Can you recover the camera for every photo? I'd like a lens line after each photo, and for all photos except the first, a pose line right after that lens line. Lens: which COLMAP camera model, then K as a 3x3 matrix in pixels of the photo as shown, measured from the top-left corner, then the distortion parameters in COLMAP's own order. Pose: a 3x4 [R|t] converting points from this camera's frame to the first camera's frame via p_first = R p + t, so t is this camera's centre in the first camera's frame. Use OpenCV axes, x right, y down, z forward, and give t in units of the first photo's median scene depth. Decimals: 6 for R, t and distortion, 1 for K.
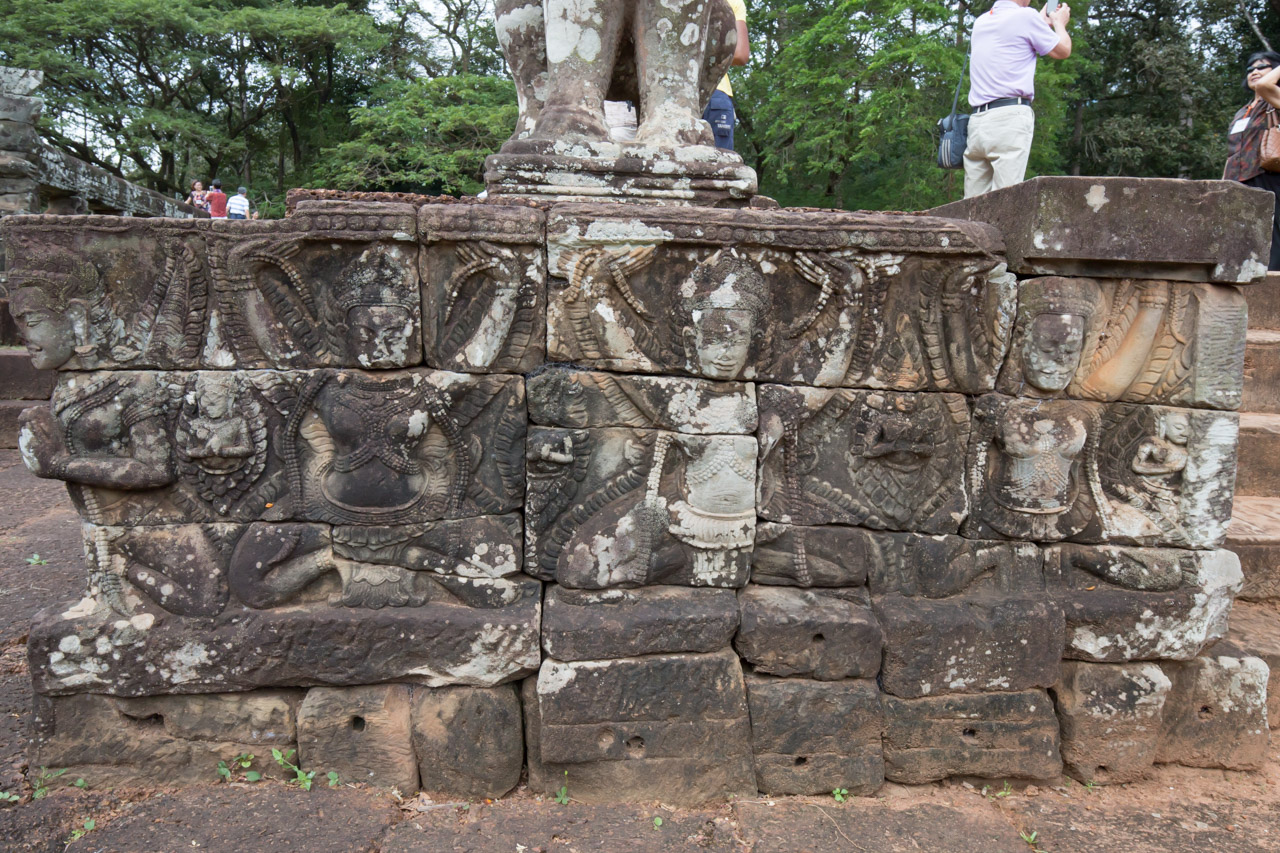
lens RADIAL K [[918.7, 0, 633.7], [0, 918.7, 425.4], [0, 0, 1]] dist [-0.015263, -0.001546]
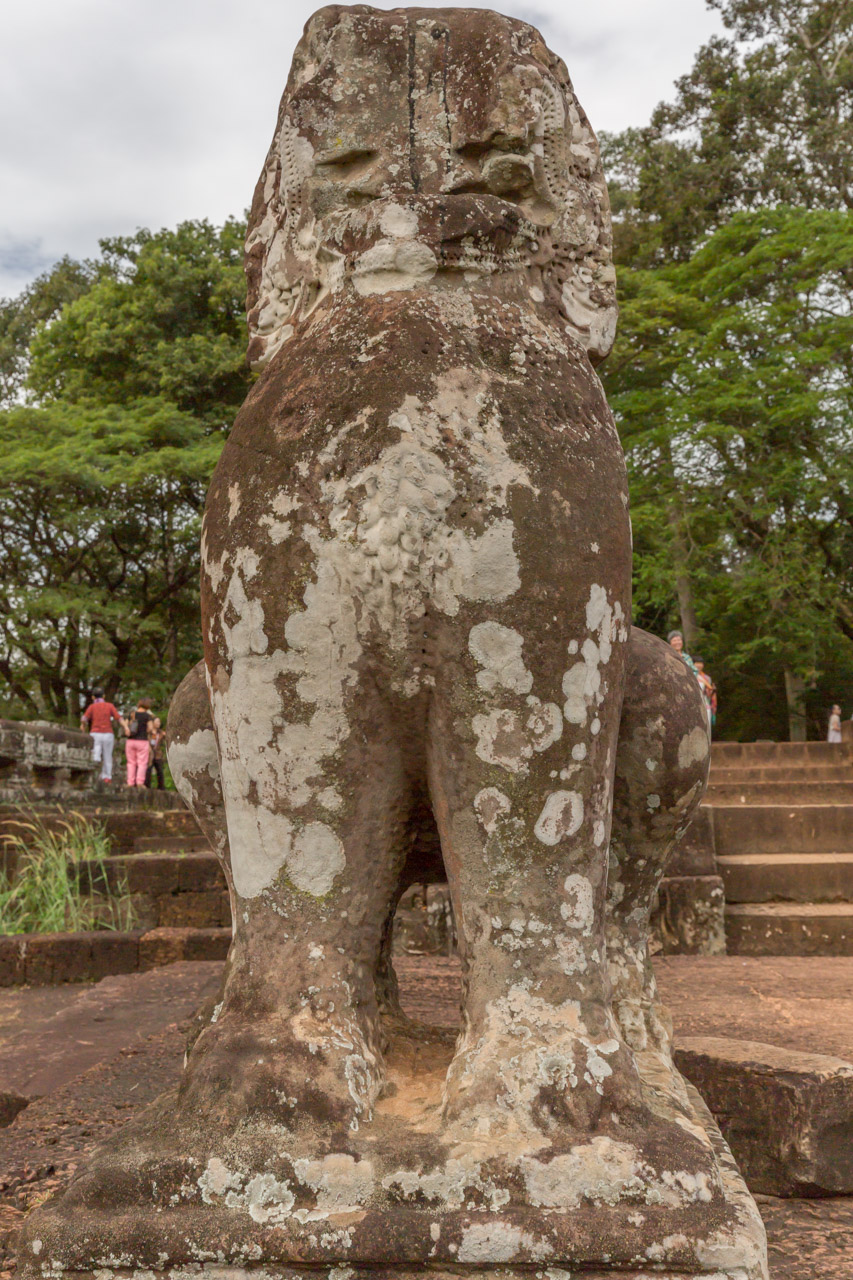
lens RADIAL K [[1315.2, 0, 433.0], [0, 1315.2, 633.7], [0, 0, 1]] dist [0.088845, 0.000000]
pose [[0.975395, -0.086500, -0.202789, 0.131423], [0.034911, 0.968811, -0.245328, -0.368101], [0.217685, 0.232212, 0.947993, 0.432051]]
